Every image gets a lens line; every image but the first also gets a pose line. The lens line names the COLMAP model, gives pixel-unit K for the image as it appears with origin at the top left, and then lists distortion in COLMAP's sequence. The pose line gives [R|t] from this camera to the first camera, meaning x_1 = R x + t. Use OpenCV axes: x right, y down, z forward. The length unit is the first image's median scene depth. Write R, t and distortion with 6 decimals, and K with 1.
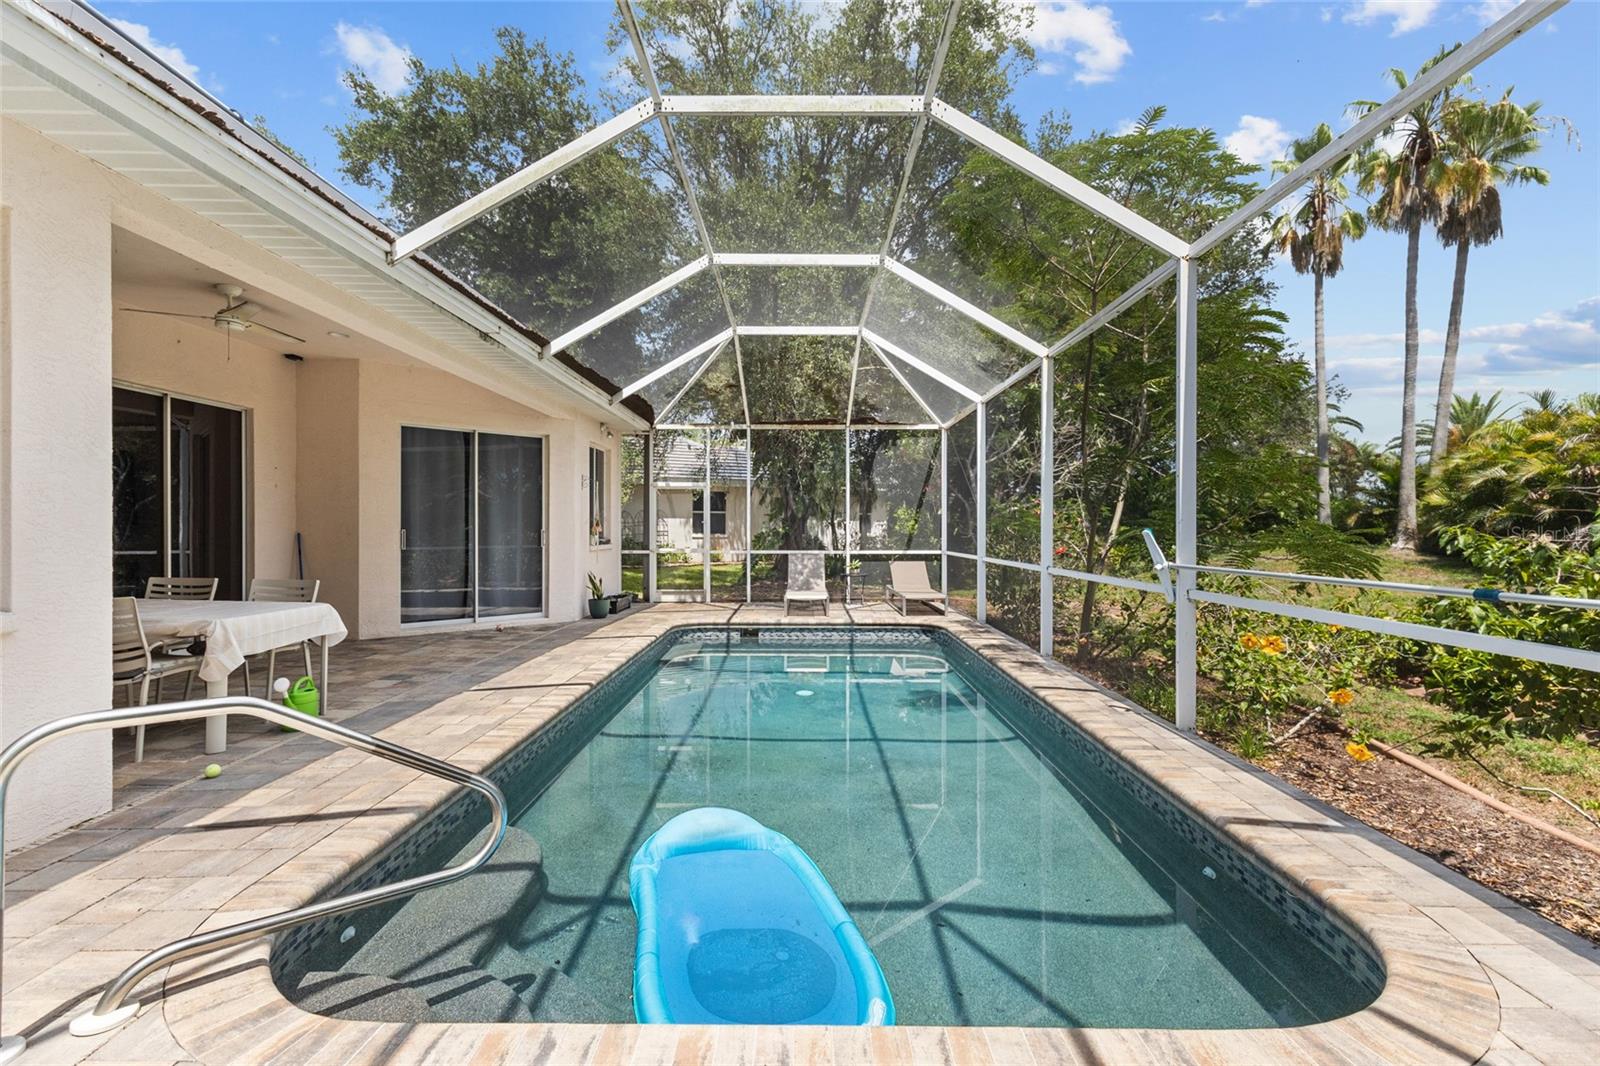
lens RADIAL K [[744.6, 0, 800.1], [0, 744.6, 526.3], [0, 0, 1]] dist [0.005810, -0.000305]
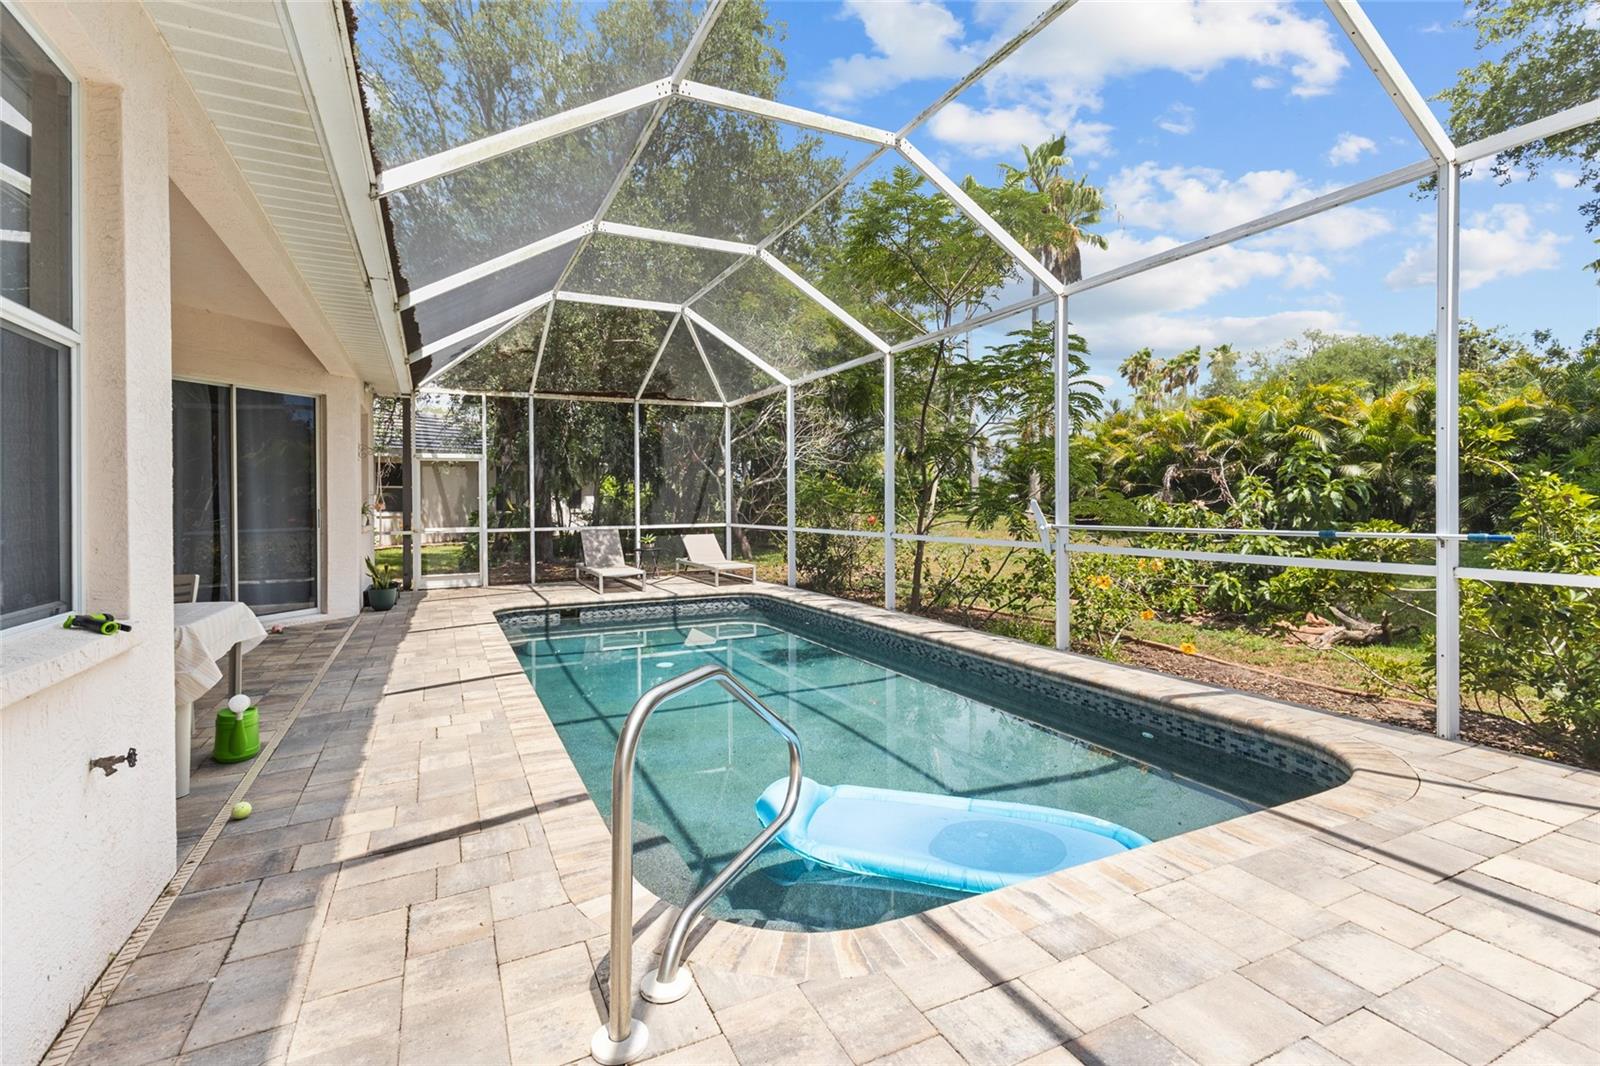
lens RADIAL K [[744.6, 0, 824.6], [0, 744.6, 508.0], [0, 0, 1]] dist [0.005810, -0.000305]
pose [[0.892853, -0.014908, 0.450101, -0.204412], [0.010476, 0.999869, 0.012336, -0.000680], [-0.450226, -0.006299, 0.892893, 0.000194]]
